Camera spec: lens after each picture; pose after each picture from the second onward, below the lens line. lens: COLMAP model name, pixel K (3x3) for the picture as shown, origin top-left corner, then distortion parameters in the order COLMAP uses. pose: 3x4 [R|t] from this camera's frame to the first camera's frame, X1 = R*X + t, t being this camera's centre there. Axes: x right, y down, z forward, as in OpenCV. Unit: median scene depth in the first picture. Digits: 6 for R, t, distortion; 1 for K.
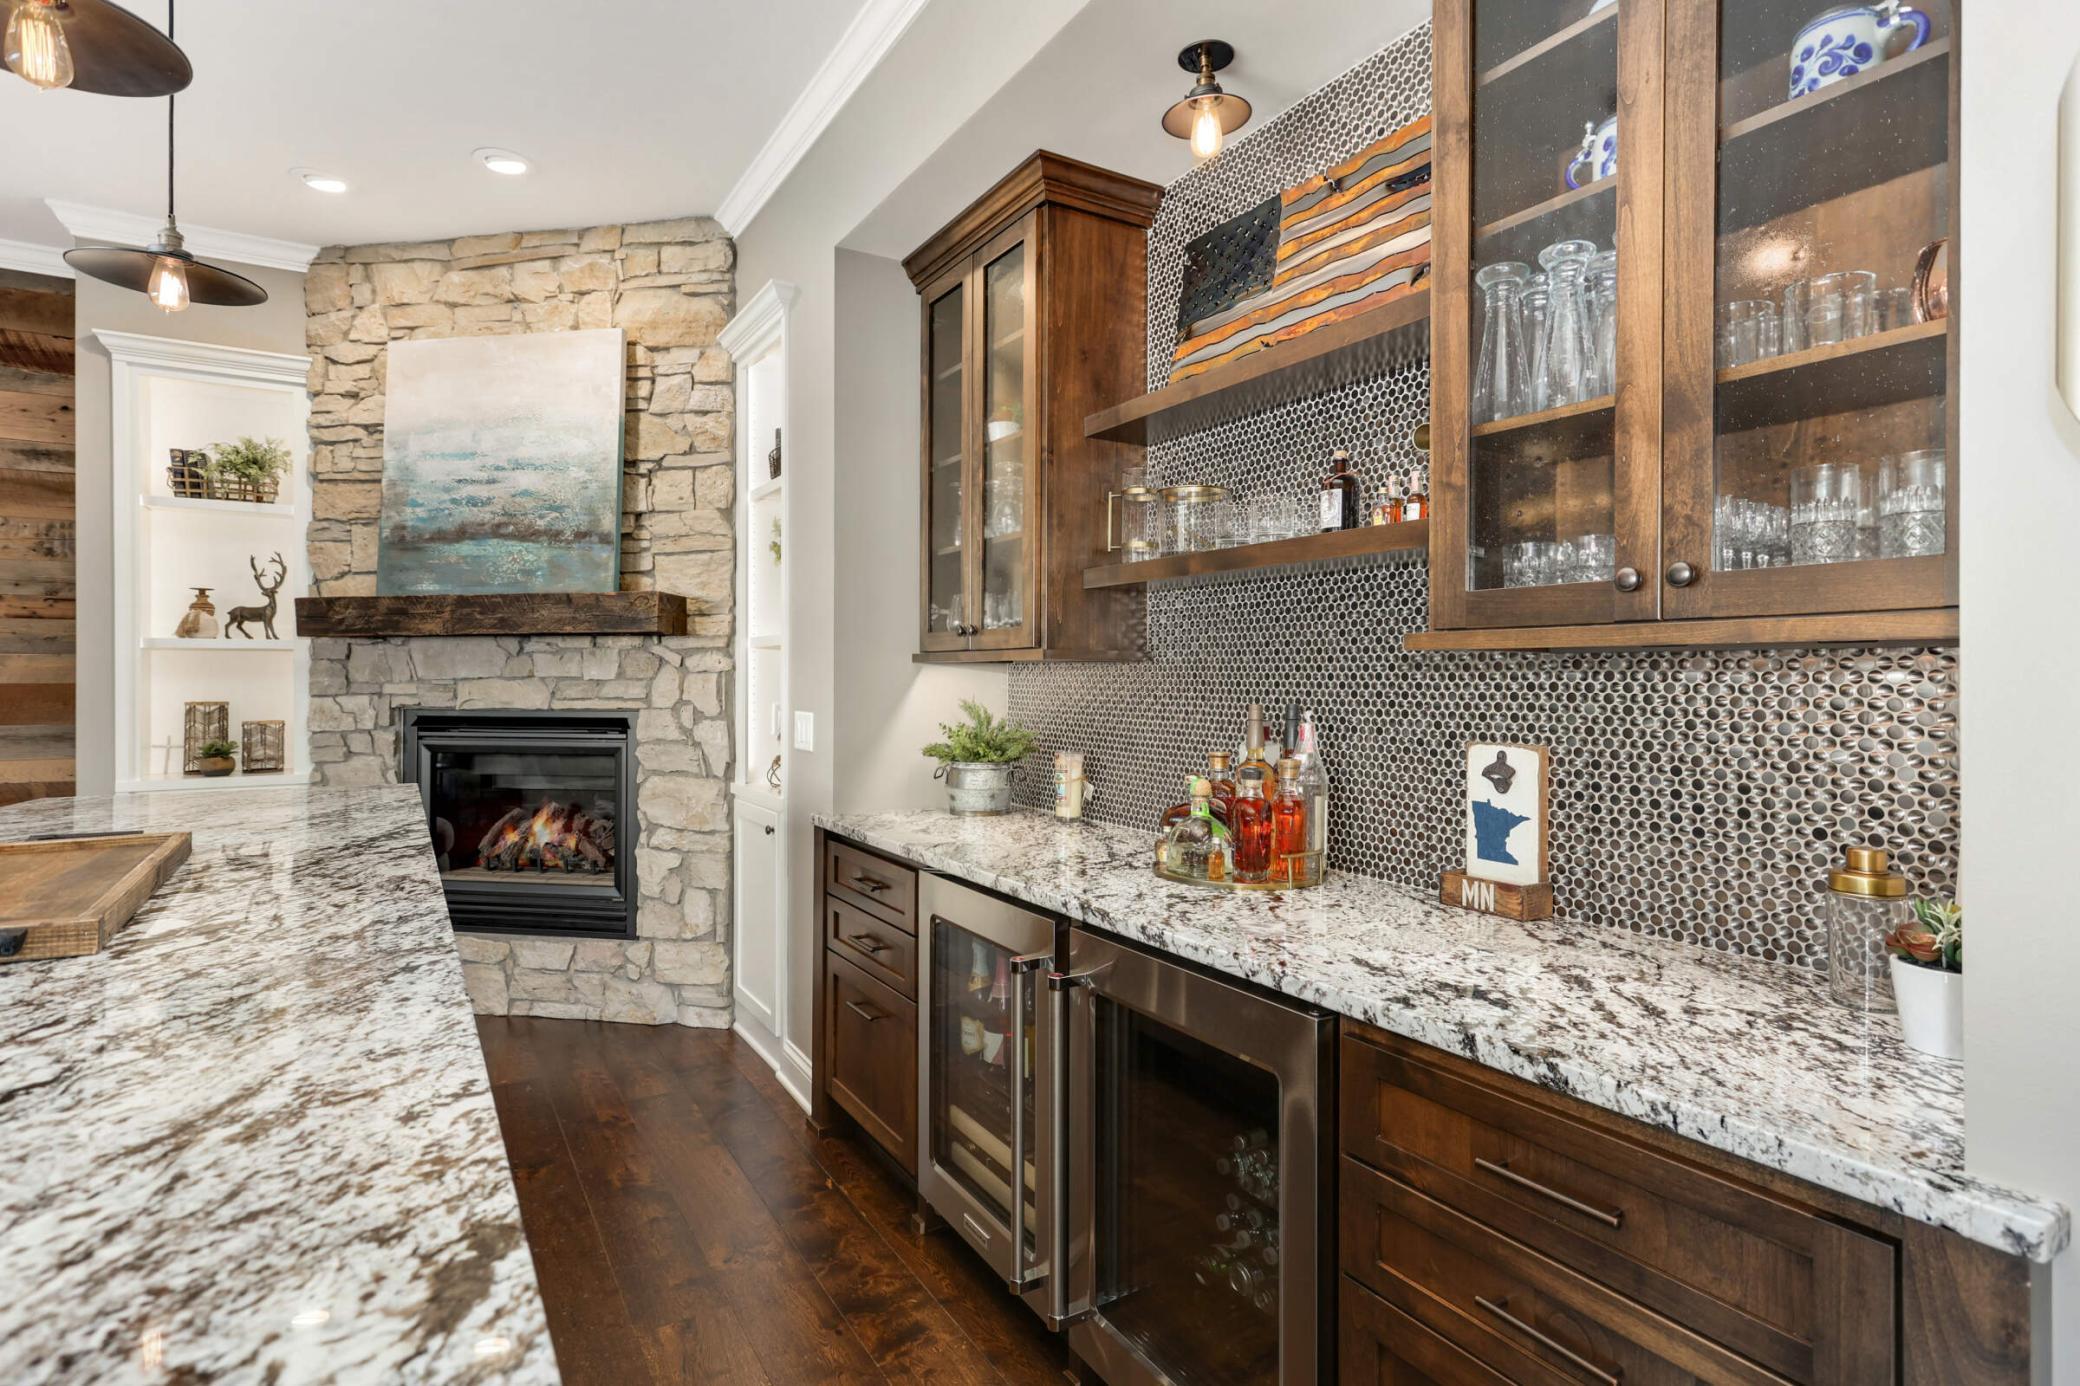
lens RADIAL K [[1053.6, 0, 1035.7], [0, 1053.6, 687.4], [0, 0, 1]] dist [-0.002446, 0.000382]
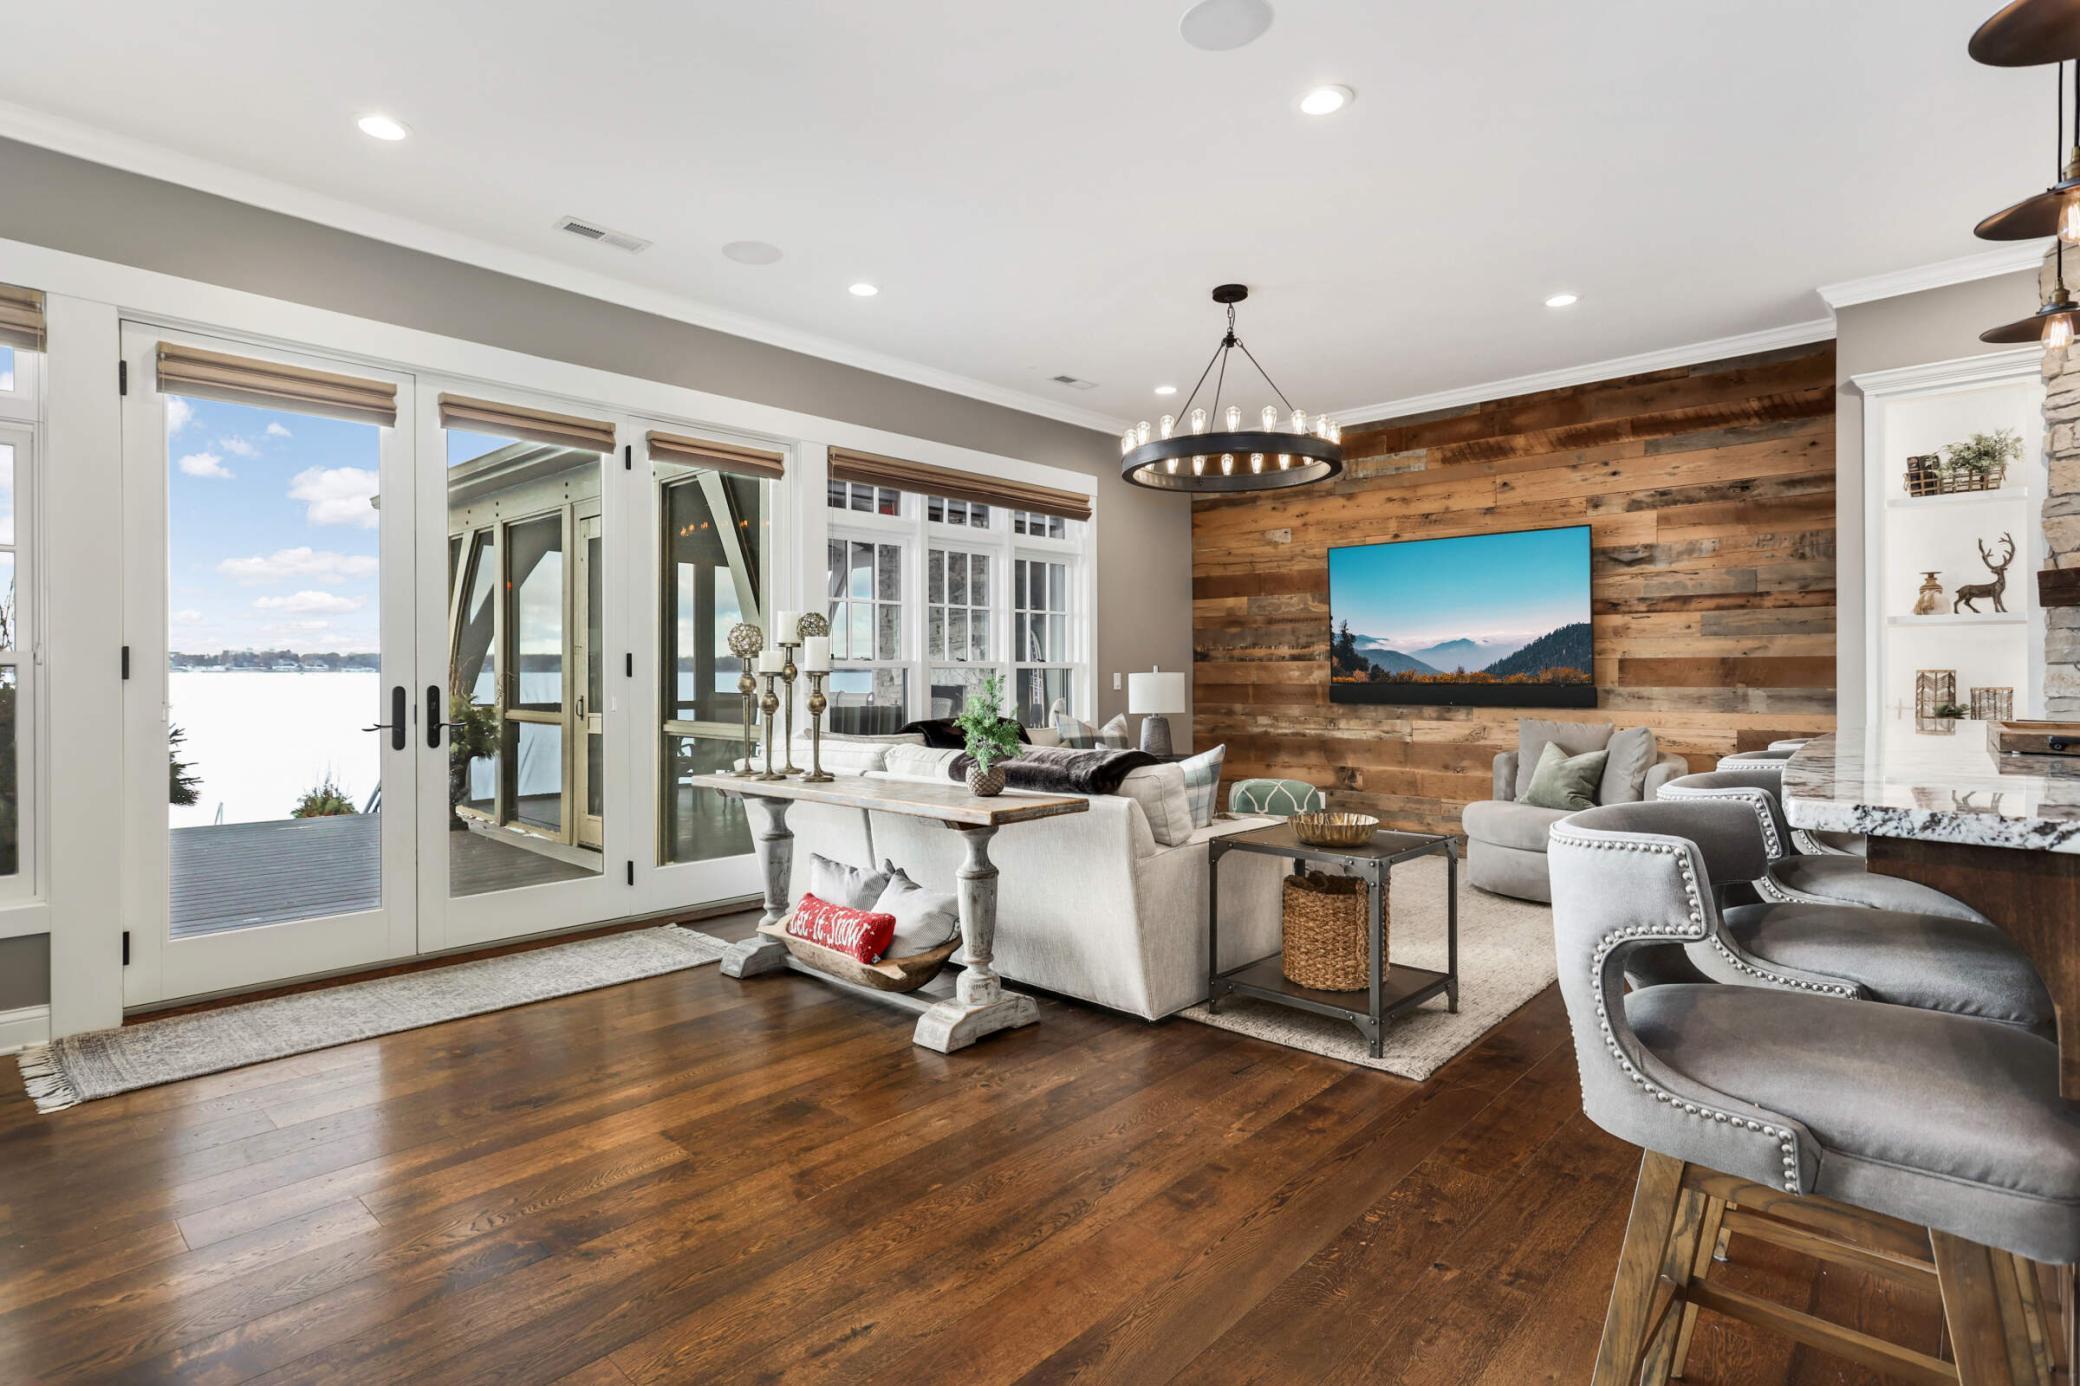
lens RADIAL K [[1026.2, 0, 1036.3], [0, 1026.2, 674.3], [0, 0, 1]] dist [0.001551, 0.000522]
pose [[0.273858, -0.004008, -0.961762, 0.028108], [0.000198, 0.999992, -0.004111, 0.023158], [0.961770, 0.000936, 0.273856, -0.263788]]
